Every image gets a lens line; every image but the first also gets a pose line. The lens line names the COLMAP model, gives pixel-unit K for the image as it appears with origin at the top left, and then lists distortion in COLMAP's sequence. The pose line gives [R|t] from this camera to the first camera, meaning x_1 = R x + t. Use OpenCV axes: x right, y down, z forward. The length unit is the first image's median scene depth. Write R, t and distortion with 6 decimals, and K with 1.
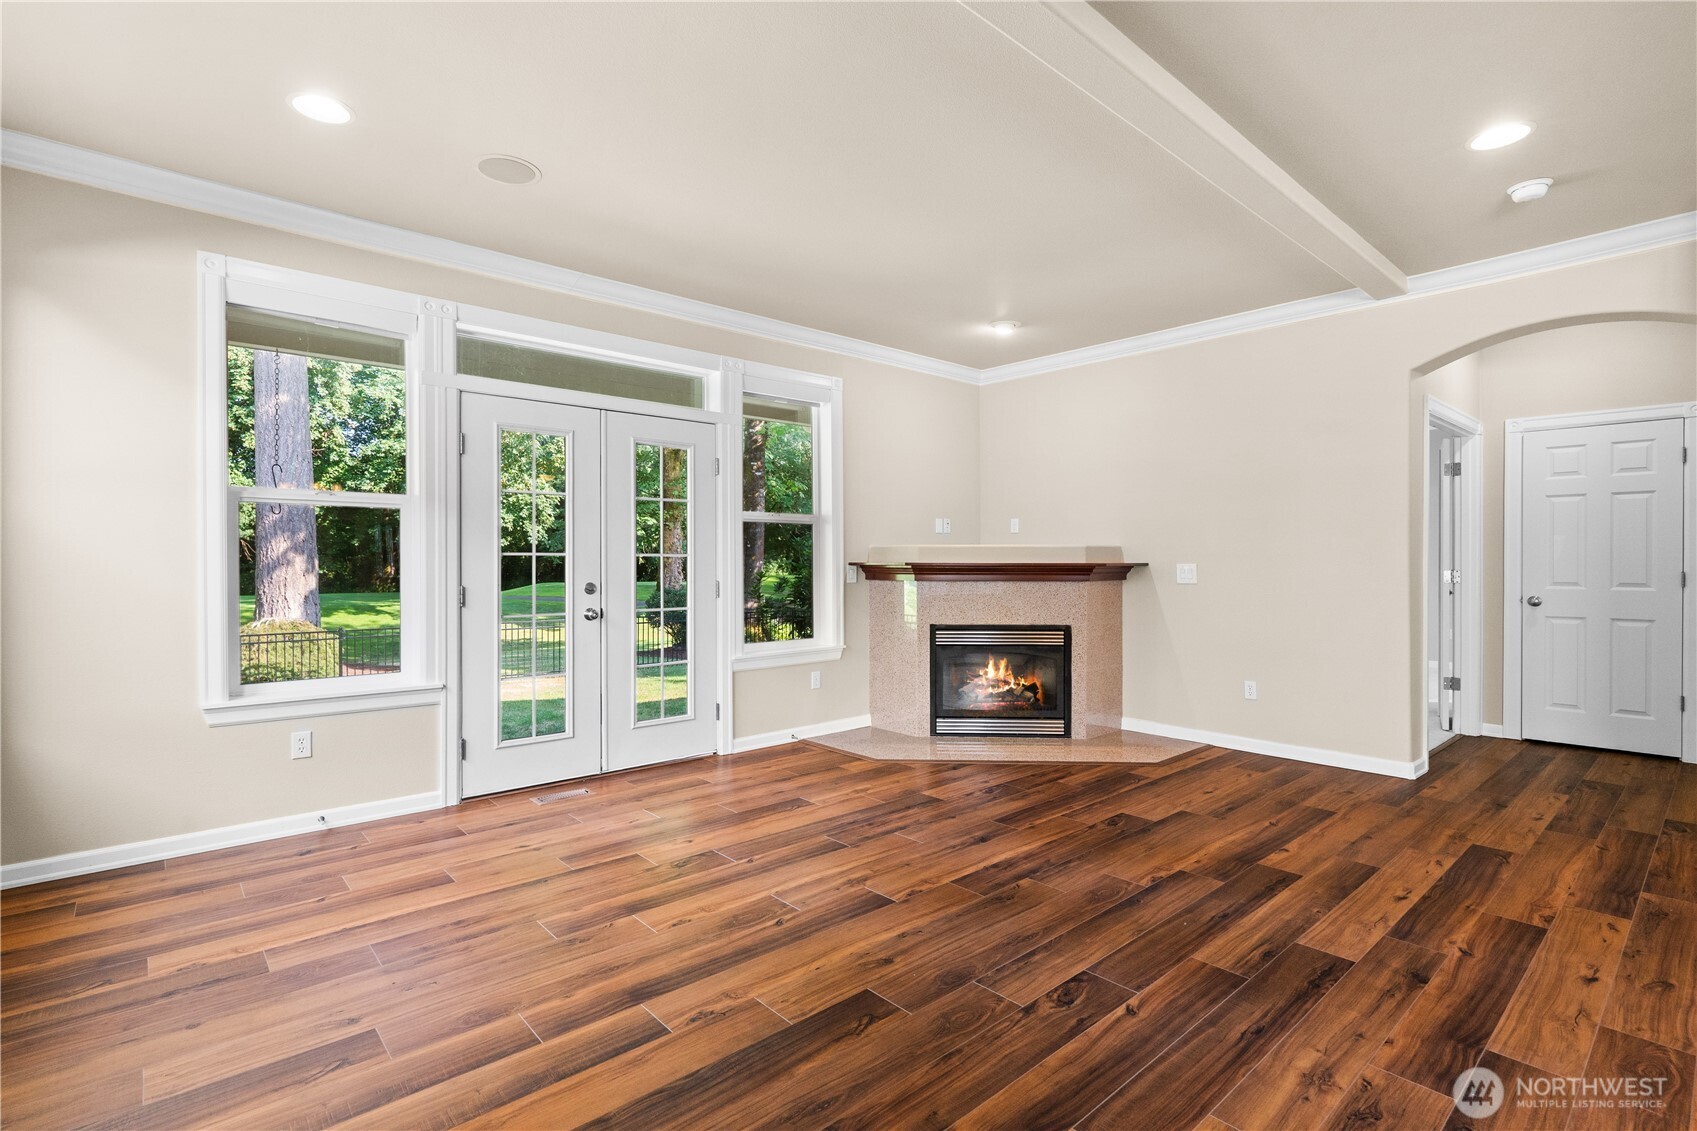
lens RADIAL K [[760.7, 0, 860.1], [0, 760.7, 563.0], [0, 0, 1]] dist [-0.002145, -0.000509]
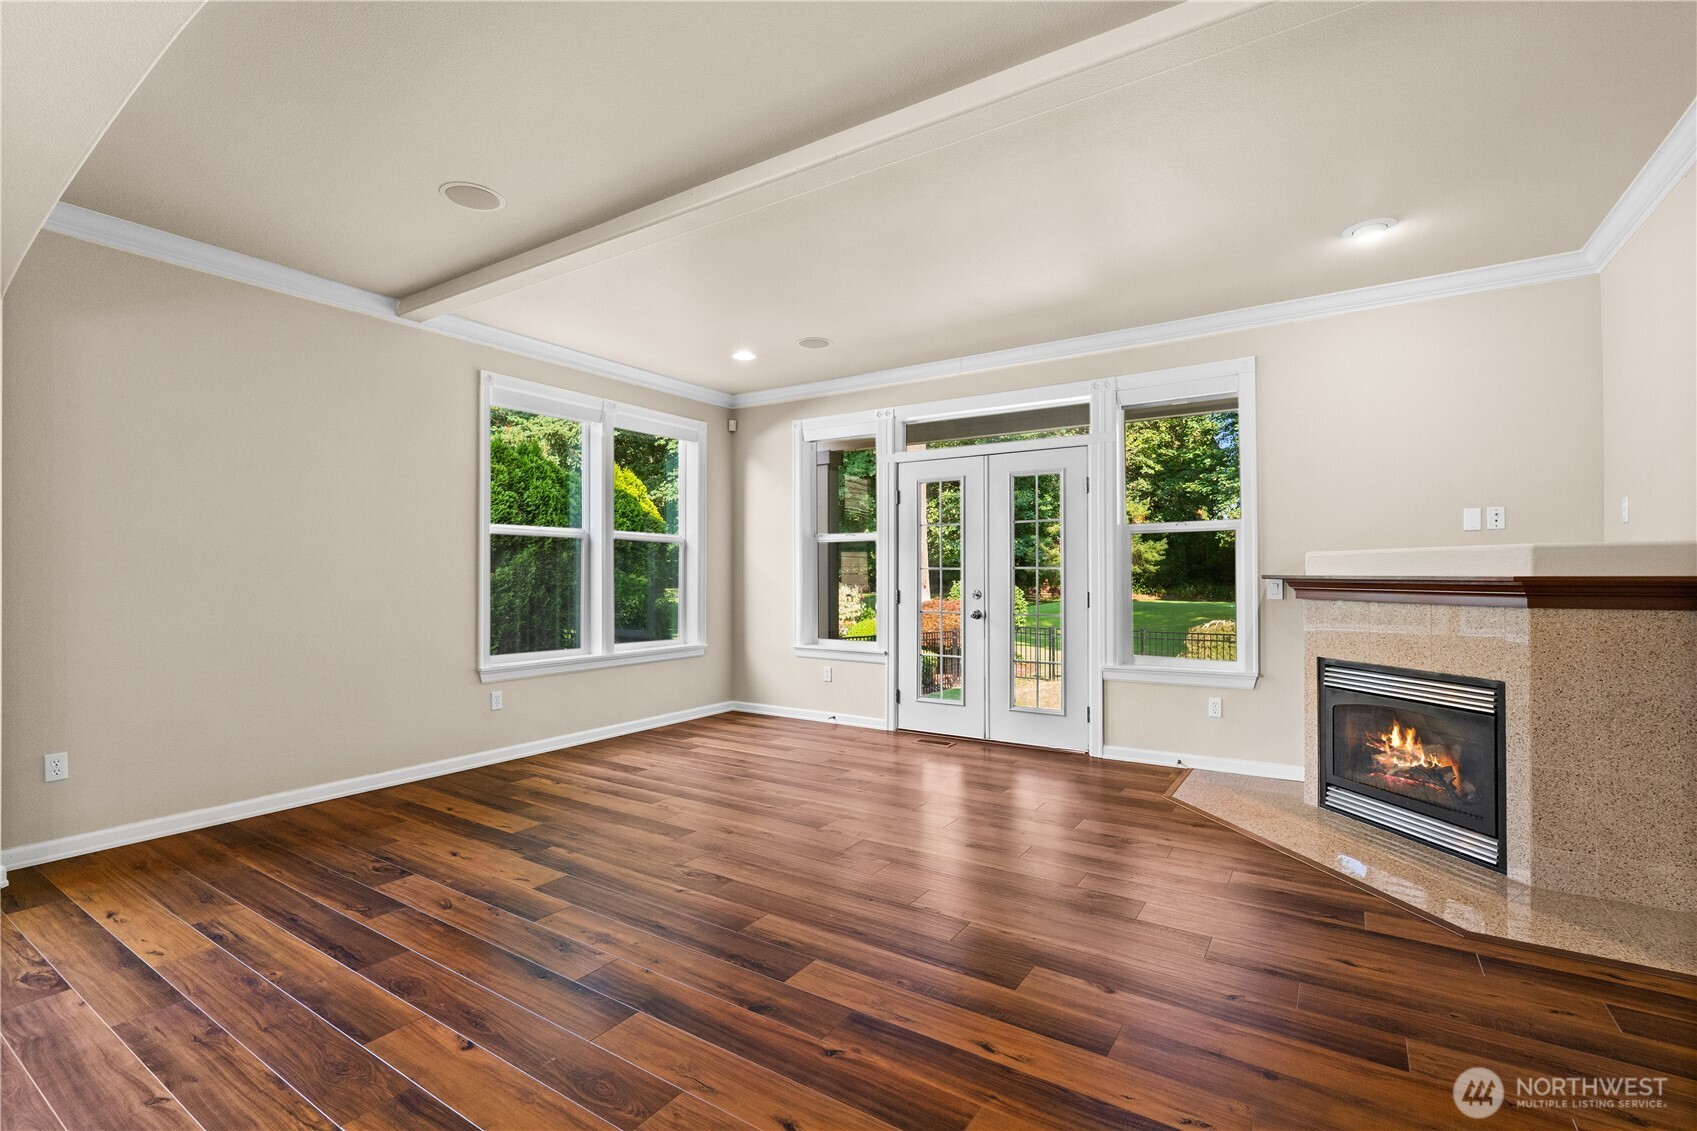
lens RADIAL K [[786.5, 0, 848.5], [0, 786.5, 565.5], [0, 0, 1]] dist [-0.009502, -0.000093]
pose [[0.268511, -0.010355, -0.963221, 0.991785], [0.000463, 0.999943, -0.010621, -0.002038], [0.963277, 0.002406, 0.268500, 0.482154]]
